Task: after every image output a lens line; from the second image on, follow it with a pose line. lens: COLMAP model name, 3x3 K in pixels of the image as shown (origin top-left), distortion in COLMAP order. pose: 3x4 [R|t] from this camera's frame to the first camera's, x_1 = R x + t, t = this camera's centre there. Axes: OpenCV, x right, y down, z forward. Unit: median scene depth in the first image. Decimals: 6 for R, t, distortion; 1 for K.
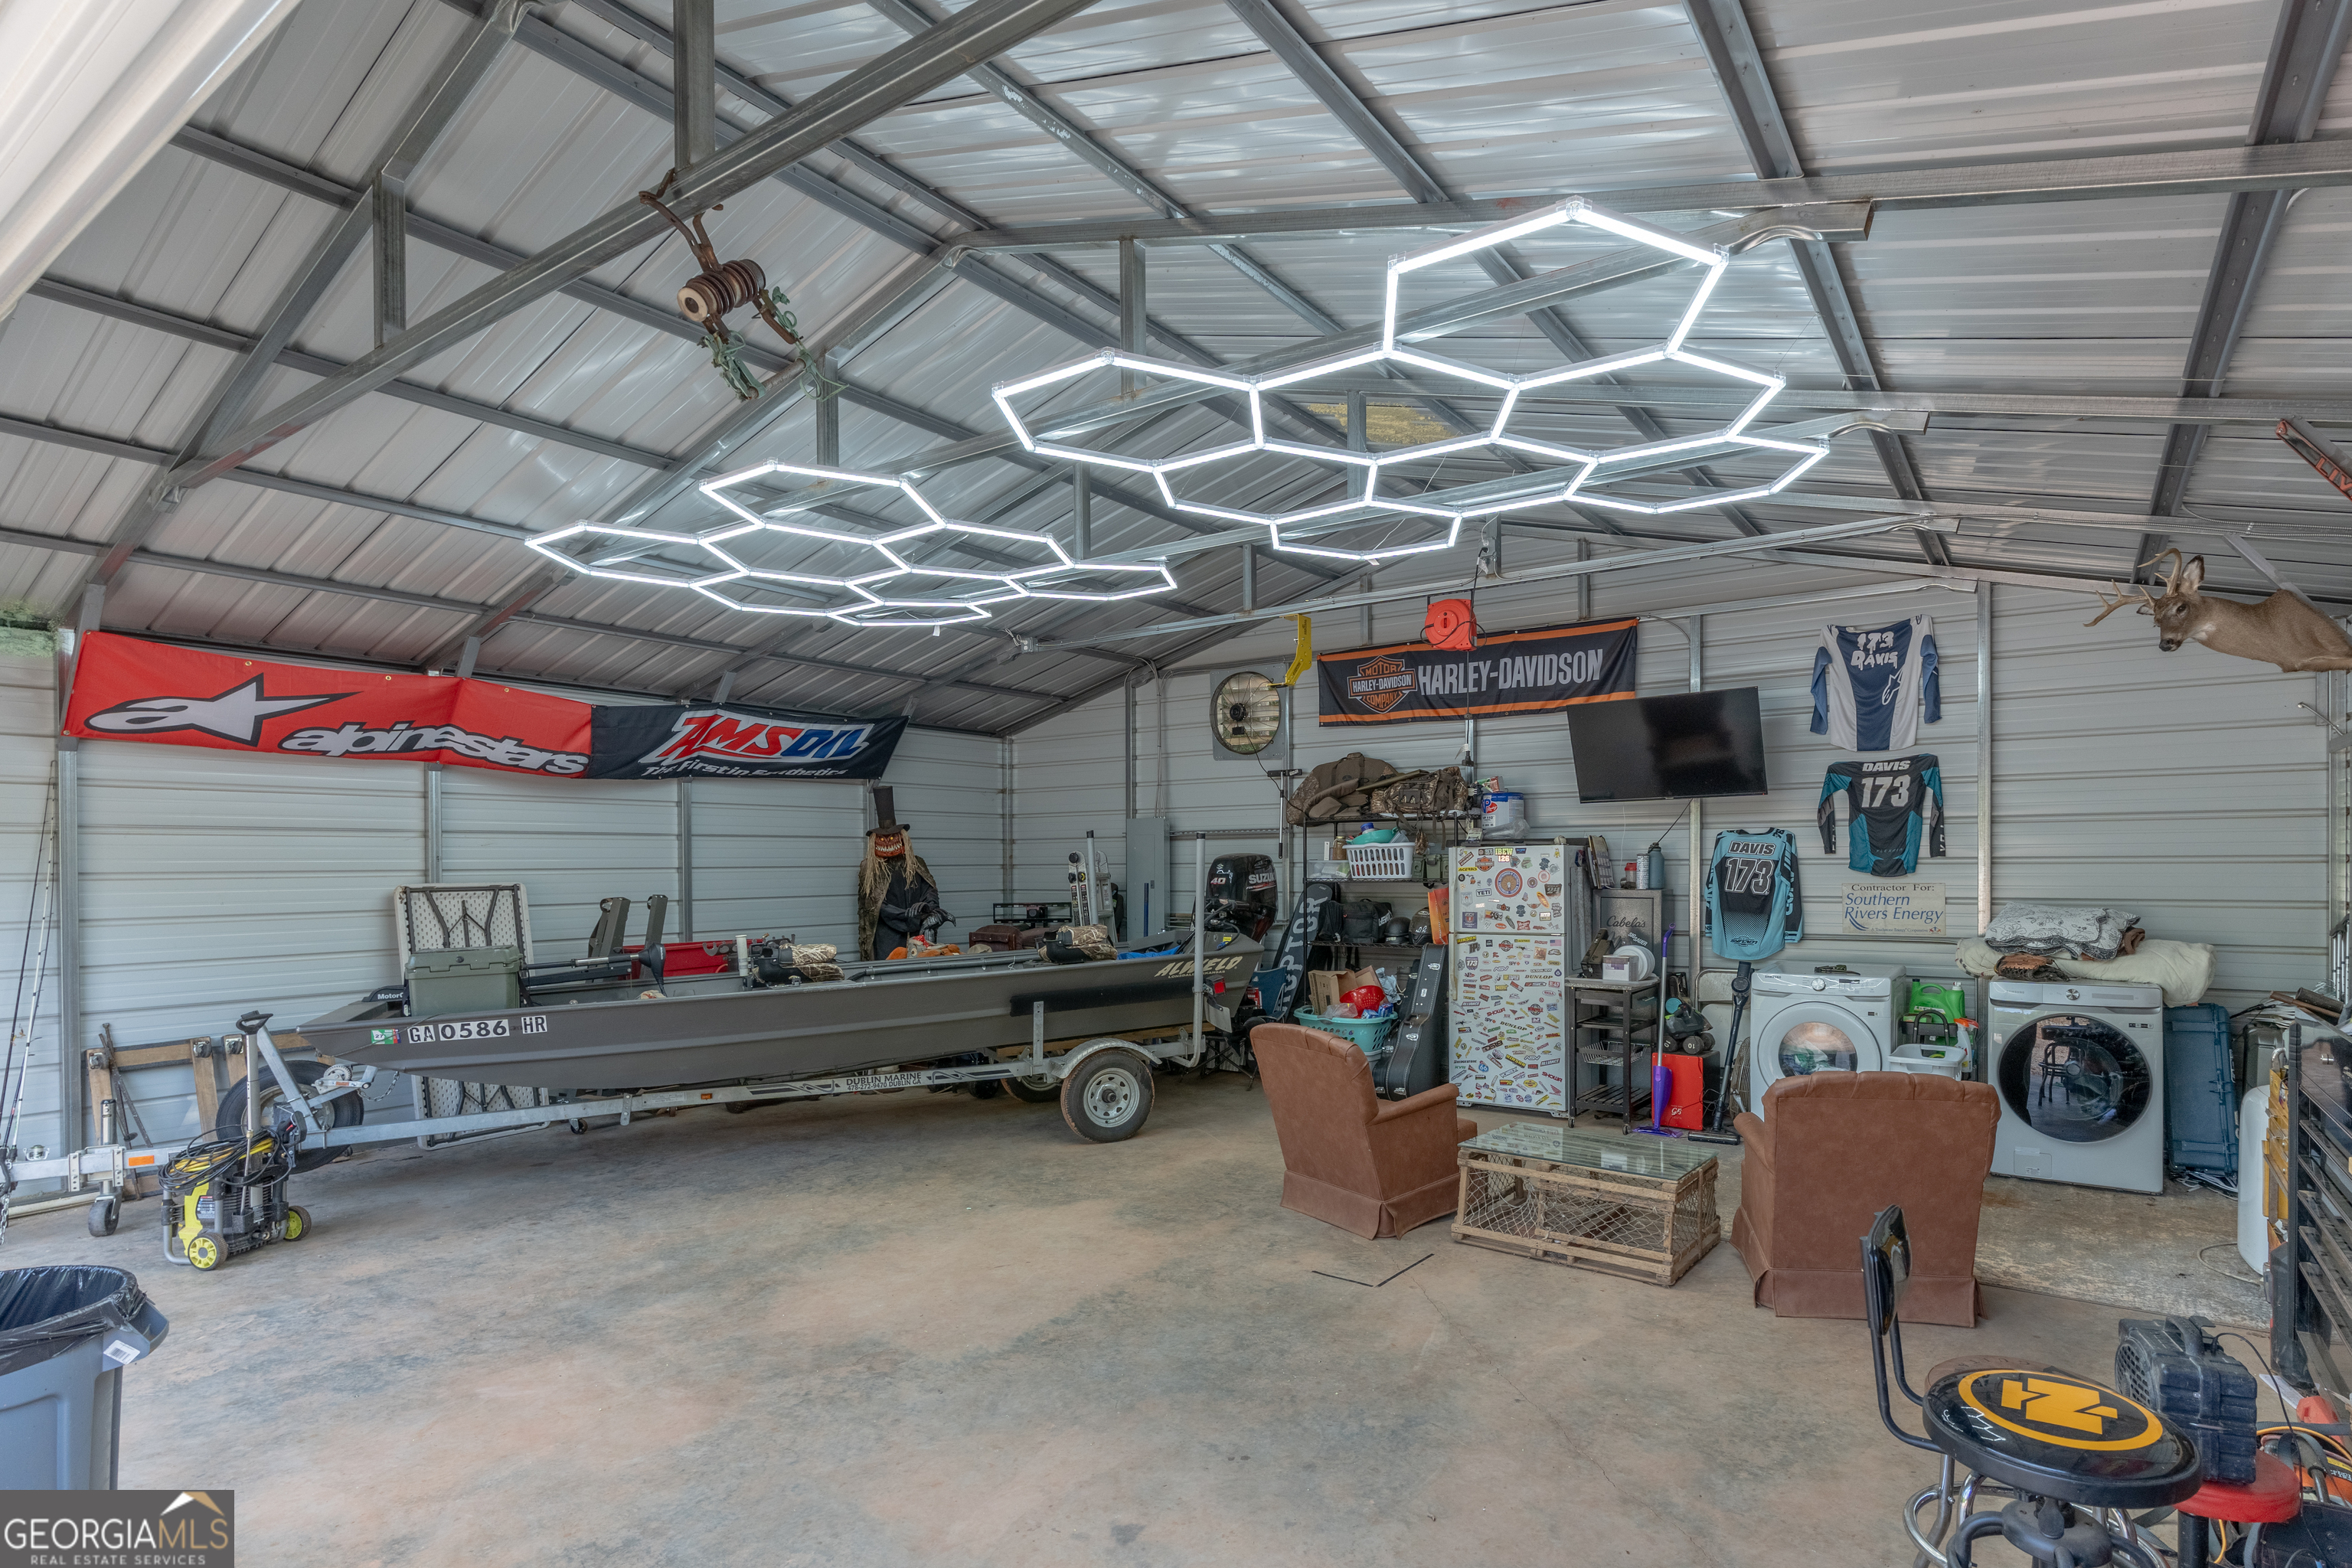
lens RADIAL K [[1184.9, 0, 1300.0], [0, 1184.9, 859.2], [0, 0, 1]] dist [-0.000194, -0.001495]
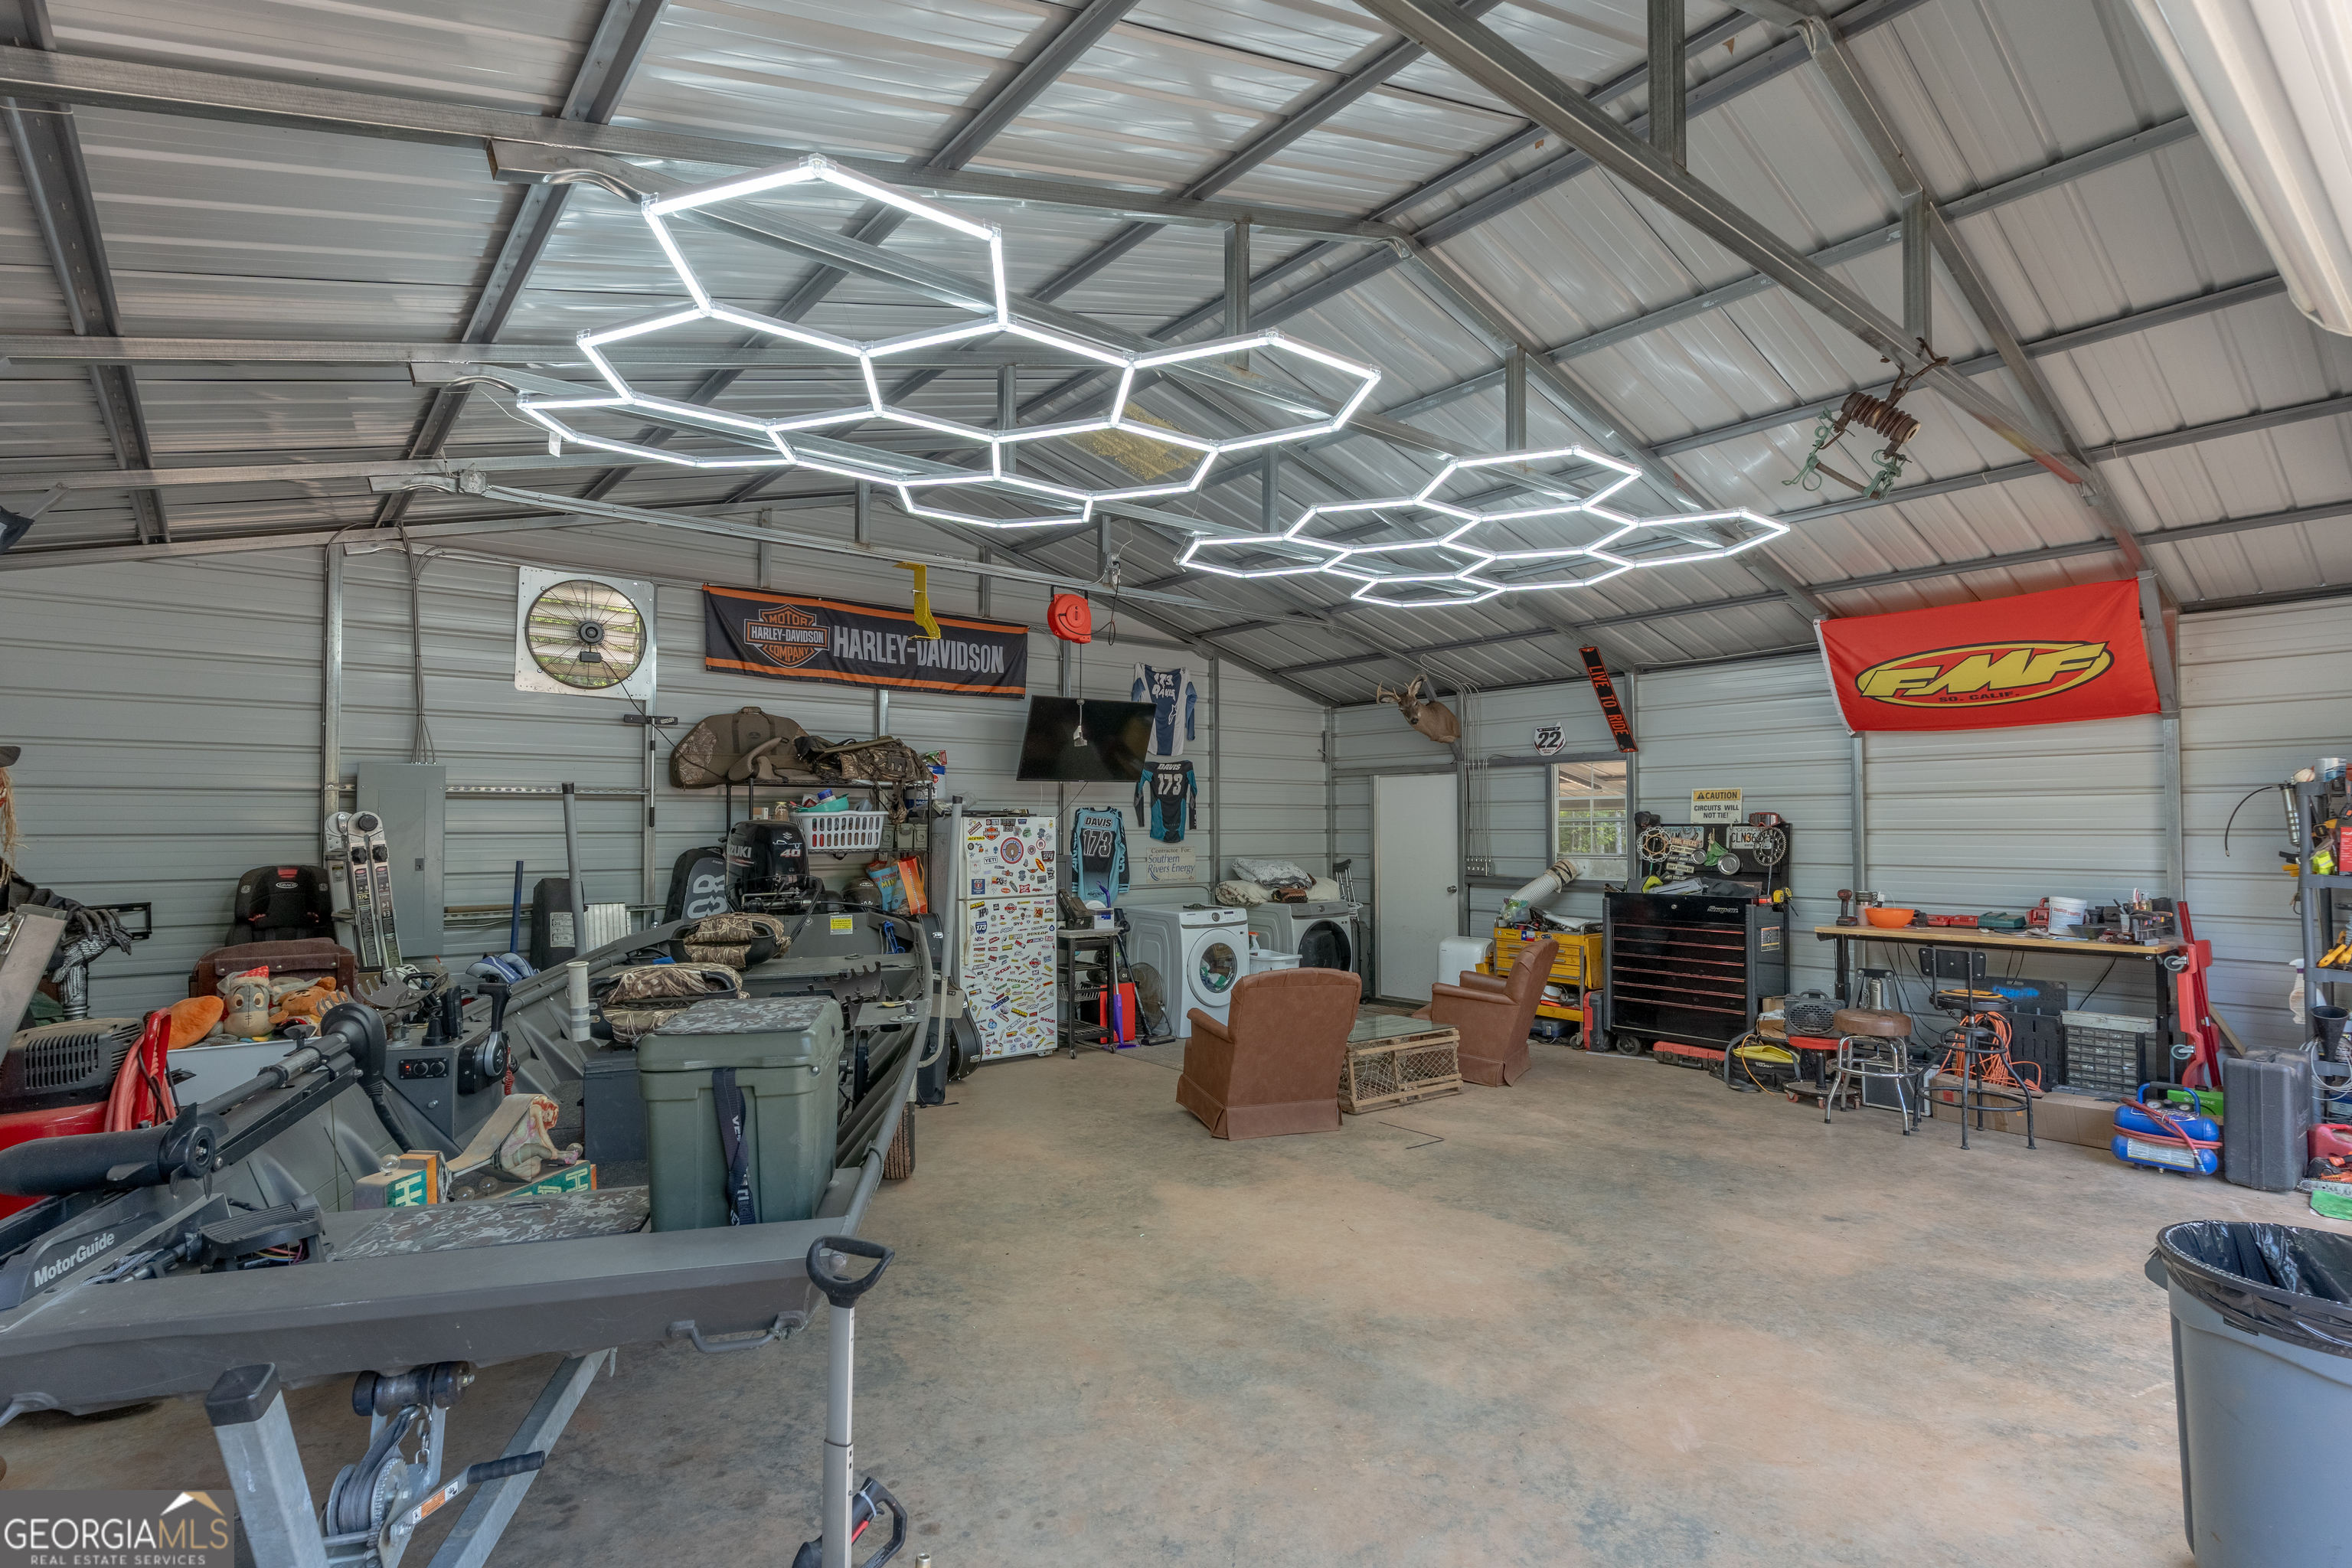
lens RADIAL K [[1127.4, 0, 1176.4], [0, 1127.4, 794.8], [0, 0, 1]] dist [0.000932, 0.000372]
pose [[0.315464, 0.035981, 0.948255, -0.777933], [-0.001703, 0.999301, -0.037351, 0.007206], [-0.948936, 0.010168, 0.315304, 0.532845]]
